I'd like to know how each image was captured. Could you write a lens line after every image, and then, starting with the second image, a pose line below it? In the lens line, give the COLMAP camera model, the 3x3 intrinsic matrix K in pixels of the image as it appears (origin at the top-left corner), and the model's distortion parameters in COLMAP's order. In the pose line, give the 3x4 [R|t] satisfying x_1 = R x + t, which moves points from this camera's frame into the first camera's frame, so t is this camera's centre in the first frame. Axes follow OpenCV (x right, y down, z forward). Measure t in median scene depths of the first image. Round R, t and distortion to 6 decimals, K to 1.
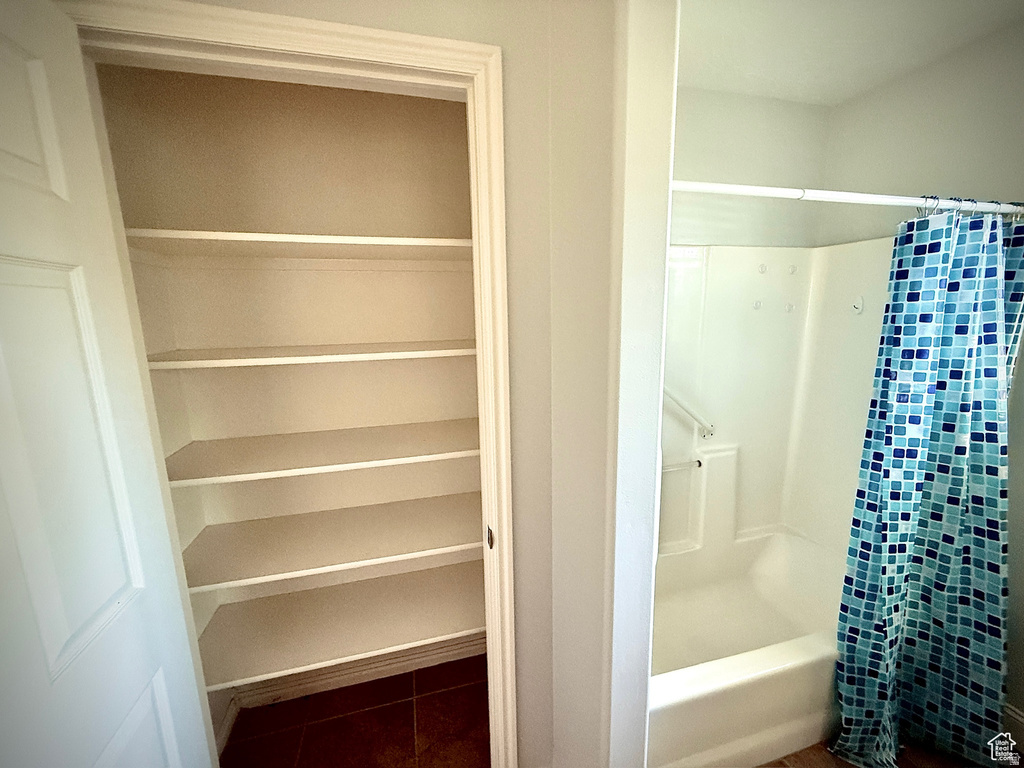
lens RADIAL K [[409.1, 0, 515.9], [0, 409.1, 384.8], [0, 0, 1]] dist [-0.001307, 0.000559]
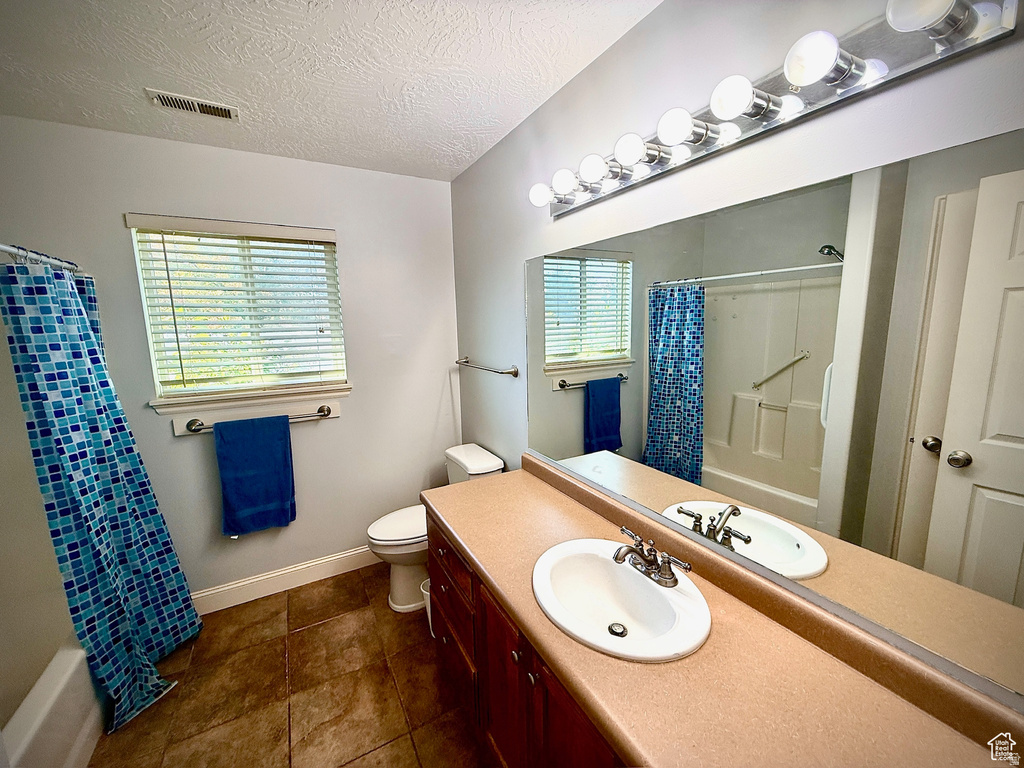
lens RADIAL K [[409.1, 0, 510.2], [0, 409.1, 385.0], [0, 0, 1]] dist [-0.001307, 0.000559]
pose [[-0.236517, -0.125955, 0.963429, -0.484783], [0.196397, 0.964897, 0.174361, 0.002443], [-0.951571, 0.230454, -0.203478, -0.028655]]
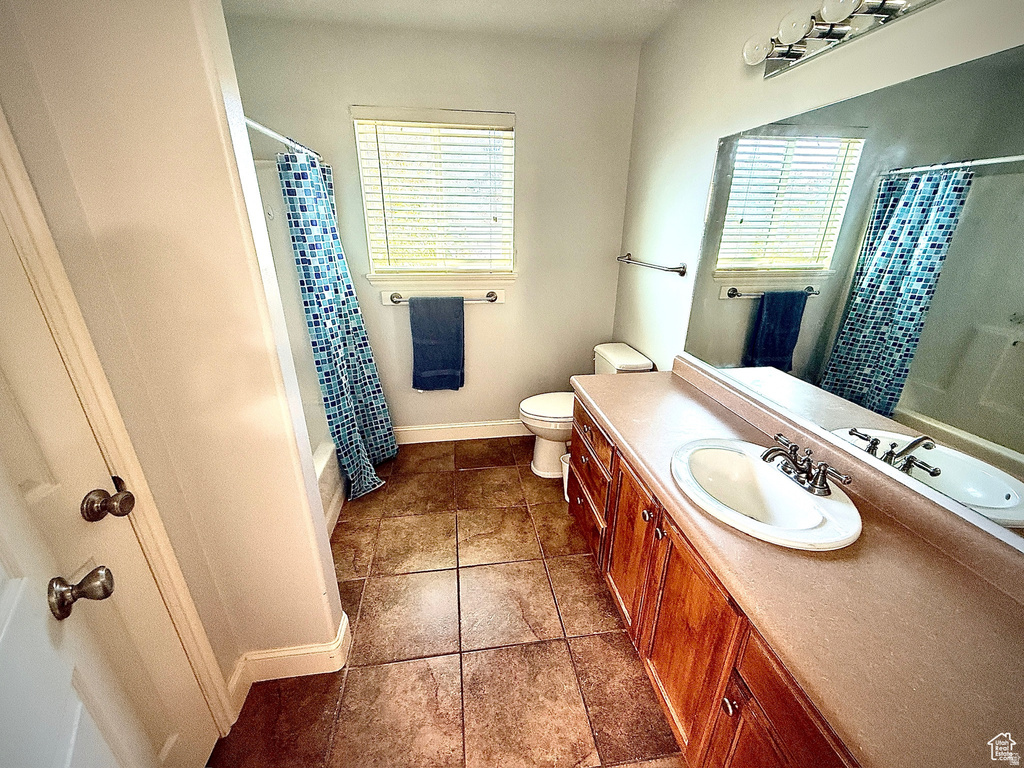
lens RADIAL K [[409.1, 0, 508.5], [0, 409.1, 385.3], [0, 0, 1]] dist [-0.001307, 0.000559]
pose [[0.123691, -0.345307, 0.930303, -0.581348], [0.165532, 0.931546, 0.323760, 0.036246], [-0.978417, 0.113949, 0.172383, 0.035647]]
